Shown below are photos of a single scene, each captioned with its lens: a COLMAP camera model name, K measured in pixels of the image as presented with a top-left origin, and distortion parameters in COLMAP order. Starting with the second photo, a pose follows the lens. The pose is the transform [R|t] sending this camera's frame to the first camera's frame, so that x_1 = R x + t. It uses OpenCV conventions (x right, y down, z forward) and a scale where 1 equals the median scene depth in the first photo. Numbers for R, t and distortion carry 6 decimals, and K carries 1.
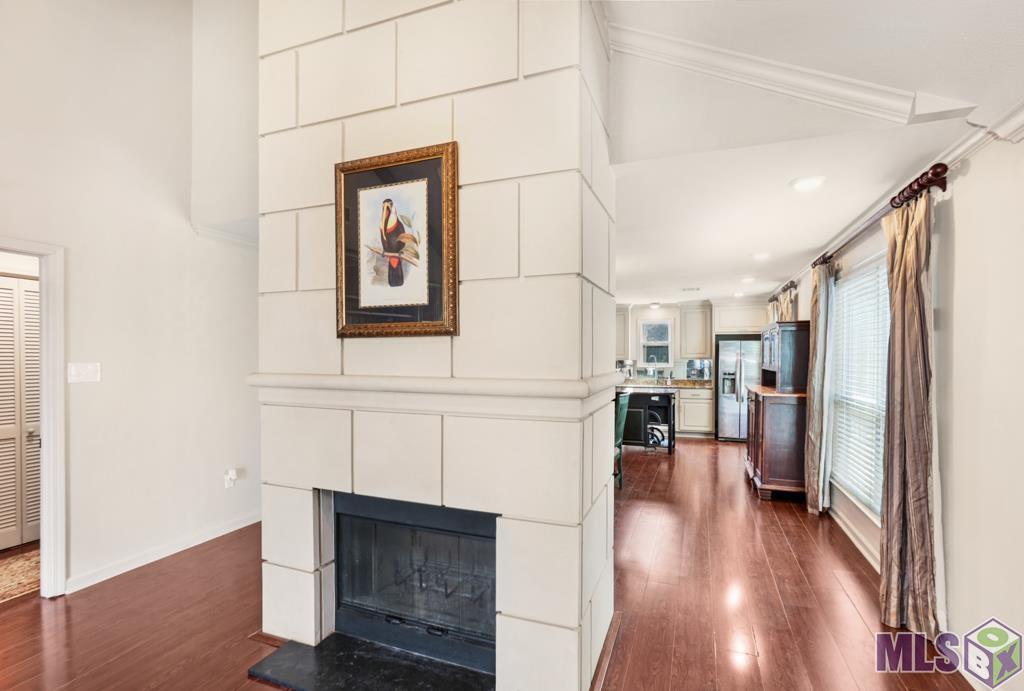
lens RADIAL K [[477.3, 0, 511.2], [0, 477.3, 364.4], [0, 0, 1]] dist [0.000744, -0.000239]
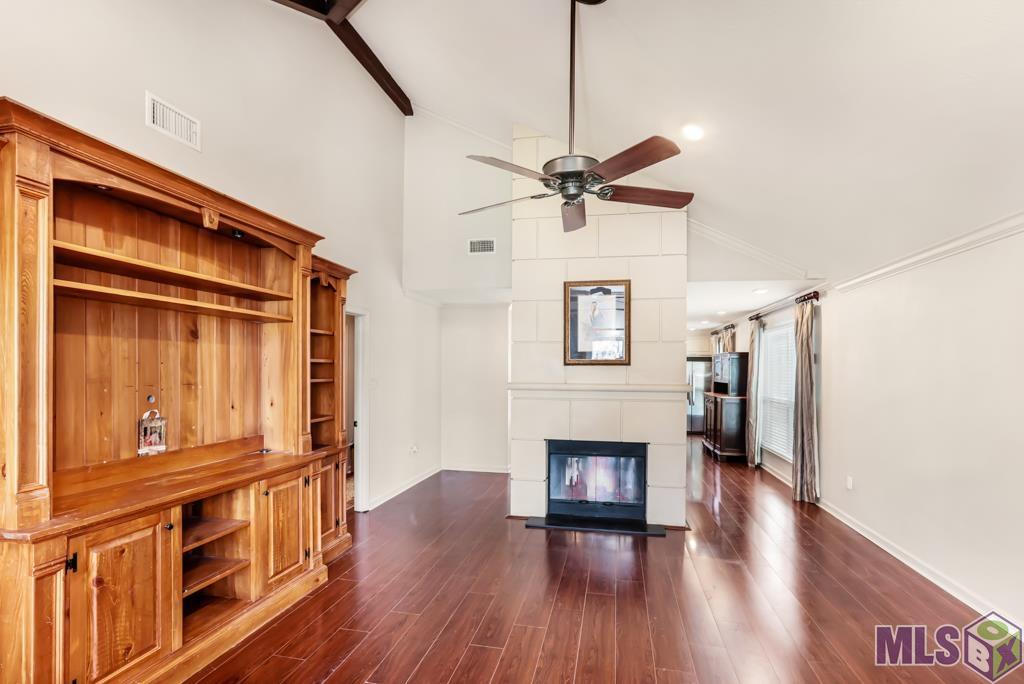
lens RADIAL K [[475.6, 0, 513.3], [0, 475.6, 370.8], [0, 0, 1]] dist [-0.000139, 0.000062]
pose [[0.987373, 0.005975, 0.158298, -0.495962], [-0.003675, 0.999883, -0.014821, 0.000195], [-0.158368, 0.014052, 0.987280, -0.563276]]
